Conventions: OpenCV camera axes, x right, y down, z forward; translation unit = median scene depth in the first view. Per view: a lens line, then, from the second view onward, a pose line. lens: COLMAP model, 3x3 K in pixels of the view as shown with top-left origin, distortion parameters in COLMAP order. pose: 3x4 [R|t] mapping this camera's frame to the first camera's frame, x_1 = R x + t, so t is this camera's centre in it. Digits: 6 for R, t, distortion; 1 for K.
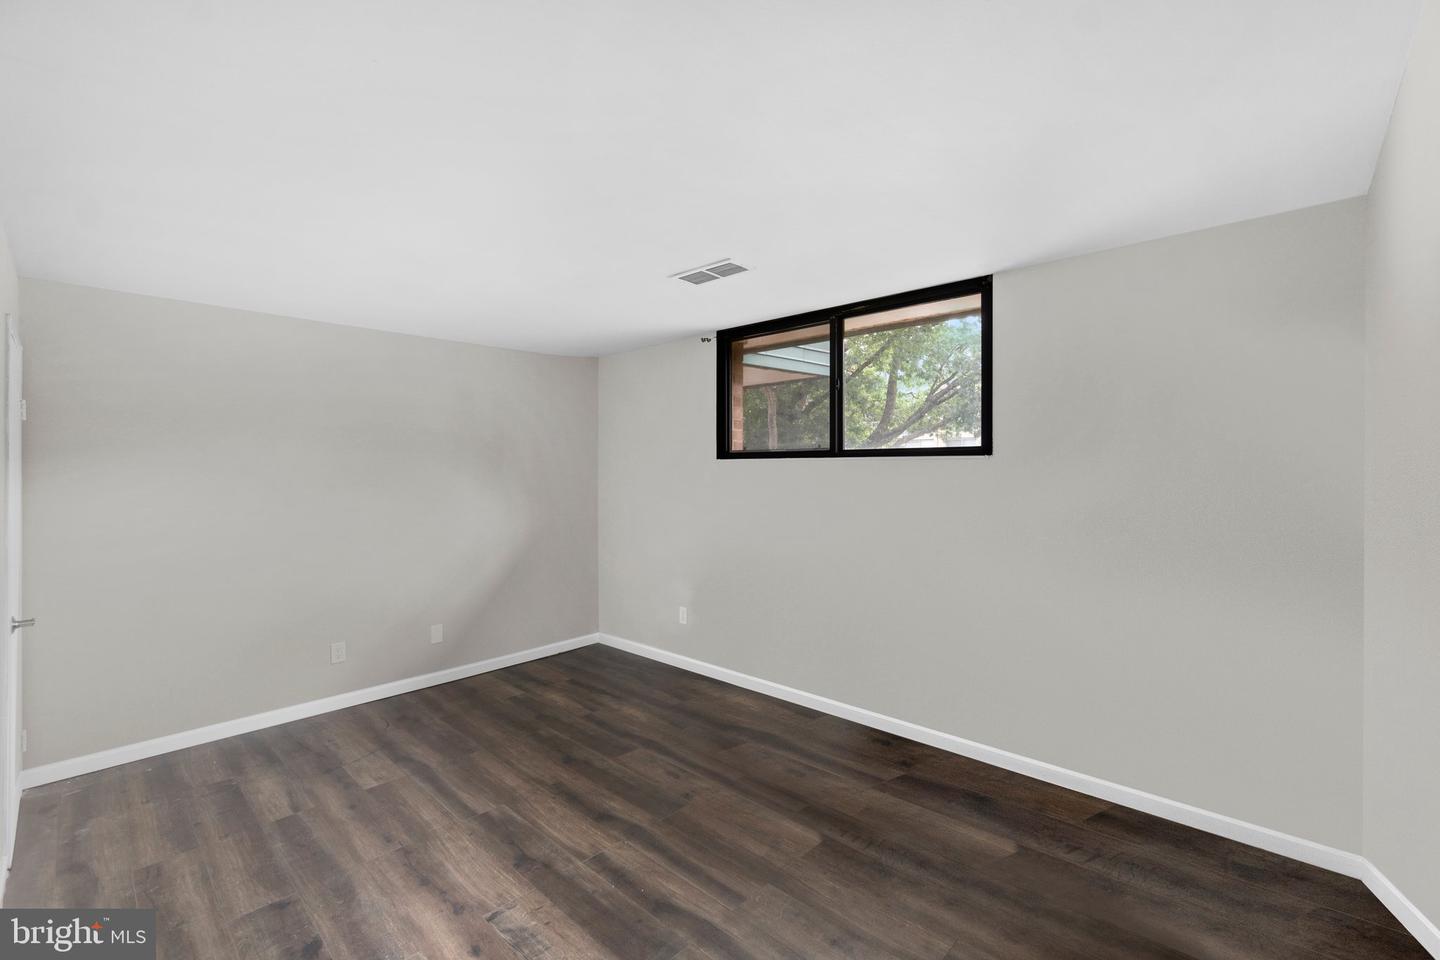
lens RADIAL K [[621.6, 0, 723.0], [0, 621.6, 478.4], [0, 0, 1]] dist [-0.010539, 0.003219]
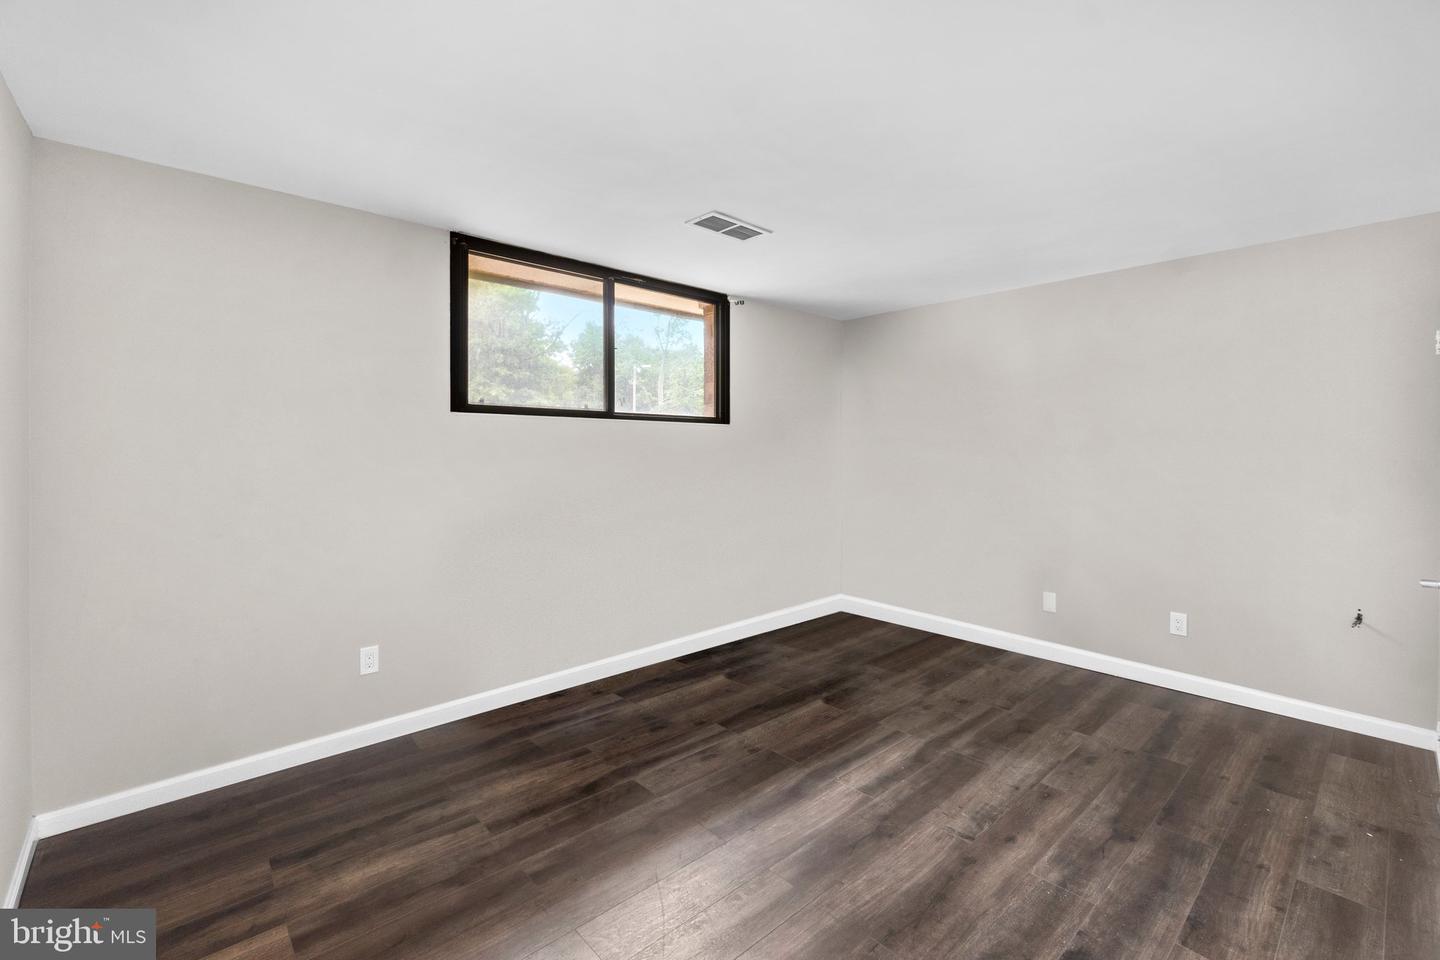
lens RADIAL K [[621.6, 0, 730.0], [0, 621.6, 467.8], [0, 0, 1]] dist [-0.010539, 0.003219]
pose [[0.073099, -0.023179, 0.997055, -0.999497], [0.013361, 0.999663, 0.022260, 0.030251], [-0.997235, 0.011695, 0.073384, 0.911588]]
